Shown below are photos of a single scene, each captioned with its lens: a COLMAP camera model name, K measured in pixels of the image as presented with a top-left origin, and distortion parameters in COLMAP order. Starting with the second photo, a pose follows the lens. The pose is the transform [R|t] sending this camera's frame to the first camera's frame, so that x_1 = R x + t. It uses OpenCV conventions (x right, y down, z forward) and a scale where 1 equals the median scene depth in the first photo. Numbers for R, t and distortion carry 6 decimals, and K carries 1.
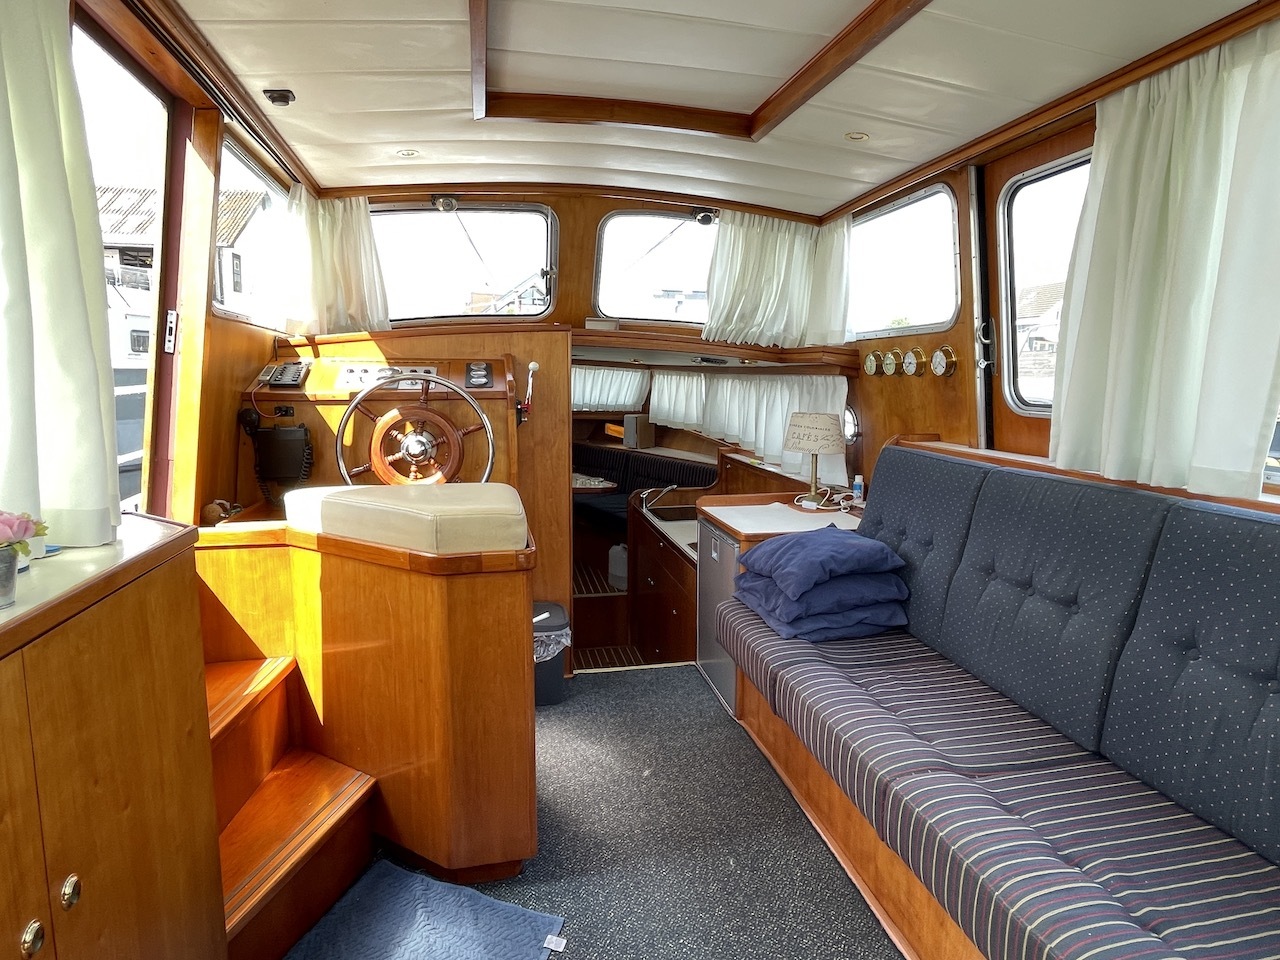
lens RADIAL K [[721.3, 0, 644.9], [0, 721.3, 478.4], [0, 0, 1]] dist [-0.002233, -0.001530]
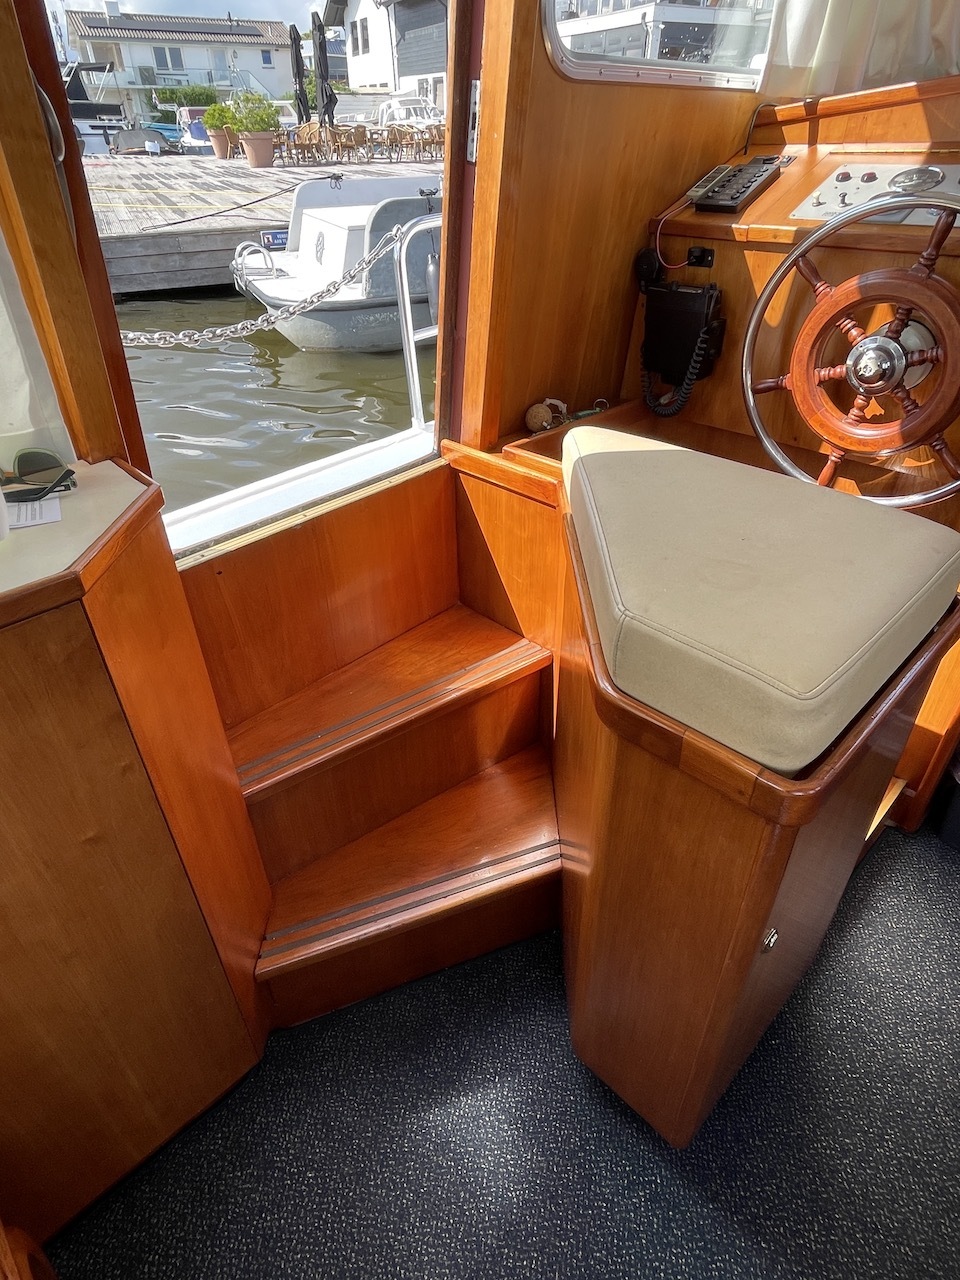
lens RADIAL K [[721.3, 0, 478.4], [0, 721.3, 640.7], [0, 0, 1]] dist [-0.002233, -0.001530]
pose [[0.520004, 0.472342, -0.711680, -0.008186], [-0.100411, 0.861216, 0.498221, -0.098575], [0.848241, -0.187616, 0.495265, 0.475326]]
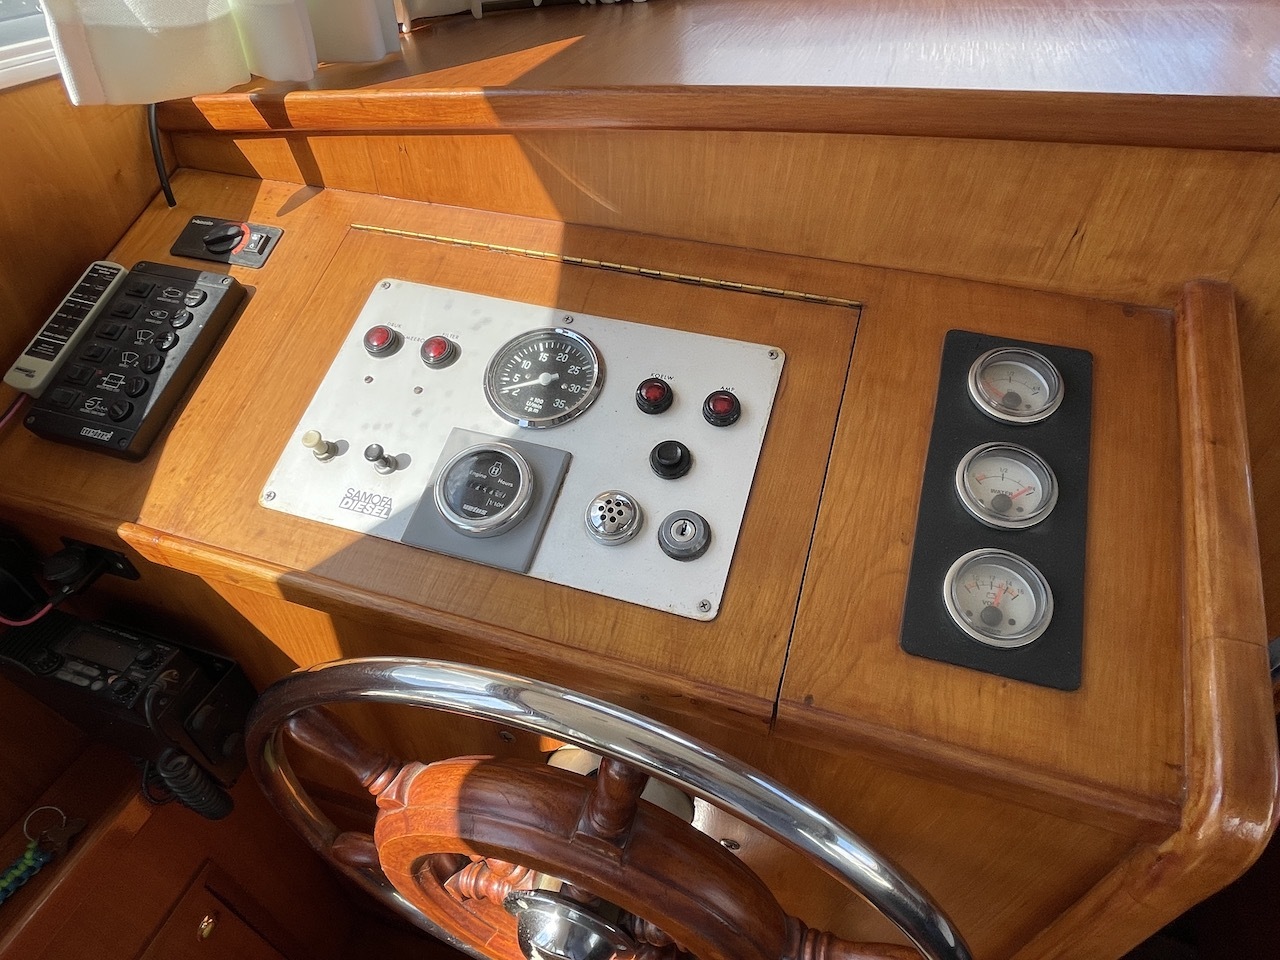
lens RADIAL K [[721.3, 0, 644.9], [0, 721.3, 478.4], [0, 0, 1]] dist [-0.002233, -0.001530]
pose [[0.870694, 0.322672, -0.371181, -0.264700], [-0.065641, 0.824188, 0.562499, -0.252551], [0.487426, -0.465400, 0.738796, 0.917836]]
